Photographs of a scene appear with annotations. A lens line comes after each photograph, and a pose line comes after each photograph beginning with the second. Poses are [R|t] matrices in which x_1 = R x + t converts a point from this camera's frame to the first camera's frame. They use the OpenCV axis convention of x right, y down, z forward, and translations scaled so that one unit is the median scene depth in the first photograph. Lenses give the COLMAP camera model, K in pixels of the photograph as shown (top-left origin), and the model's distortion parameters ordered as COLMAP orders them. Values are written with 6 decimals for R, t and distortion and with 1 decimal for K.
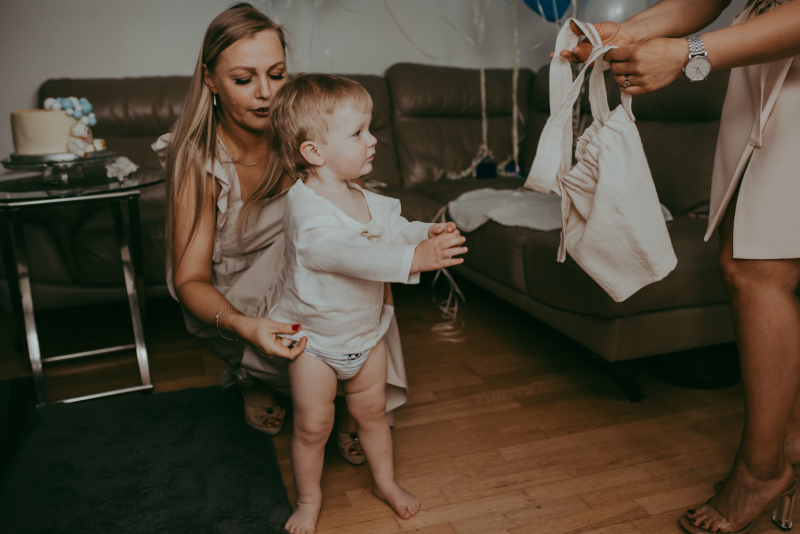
lens RADIAL K [[759.0, 0, 401.2], [0, 759.0, 266.9], [0, 0, 1]] dist [-0.025418, 0.000000]
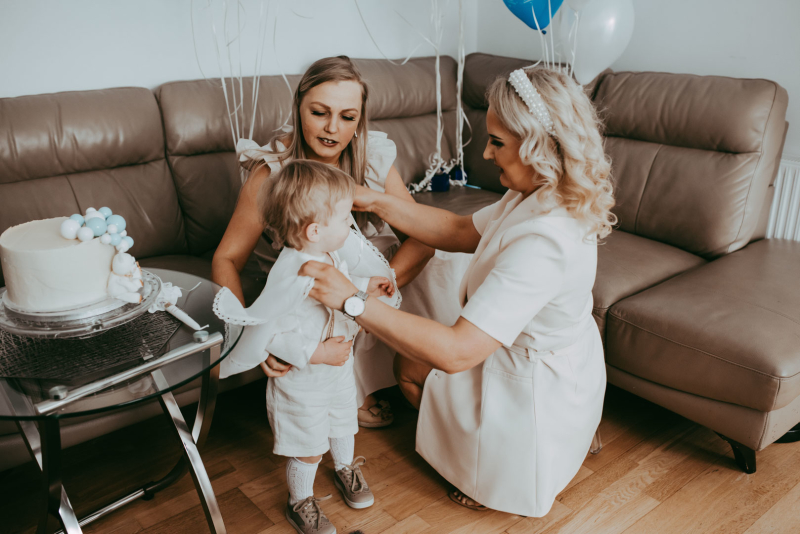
lens RADIAL K [[759.0, 0, 400.3], [0, 759.0, 264.9], [0, 0, 1]] dist [-0.025418, 0.000000]
pose [[0.929564, -0.111041, 0.351540, -0.405028], [0.067111, 0.988596, 0.134810, -0.238074], [-0.362500, -0.101723, 0.926416, 0.252034]]
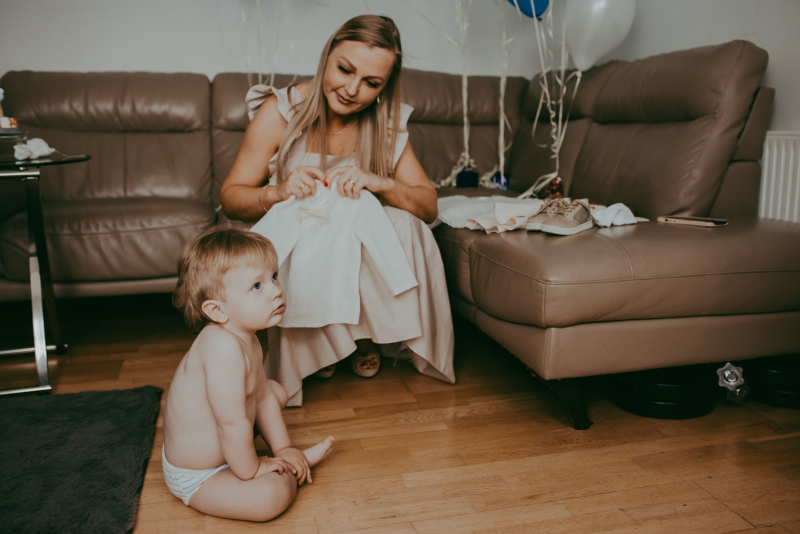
lens RADIAL K [[759.0, 0, 401.0], [0, 759.0, 261.8], [0, 0, 1]] dist [-0.025418, 0.000000]
pose [[0.997450, 0.033042, -0.063266, 0.143101], [-0.036396, 0.997952, -0.052613, 0.038314], [0.061398, 0.054781, 0.996609, 0.112233]]
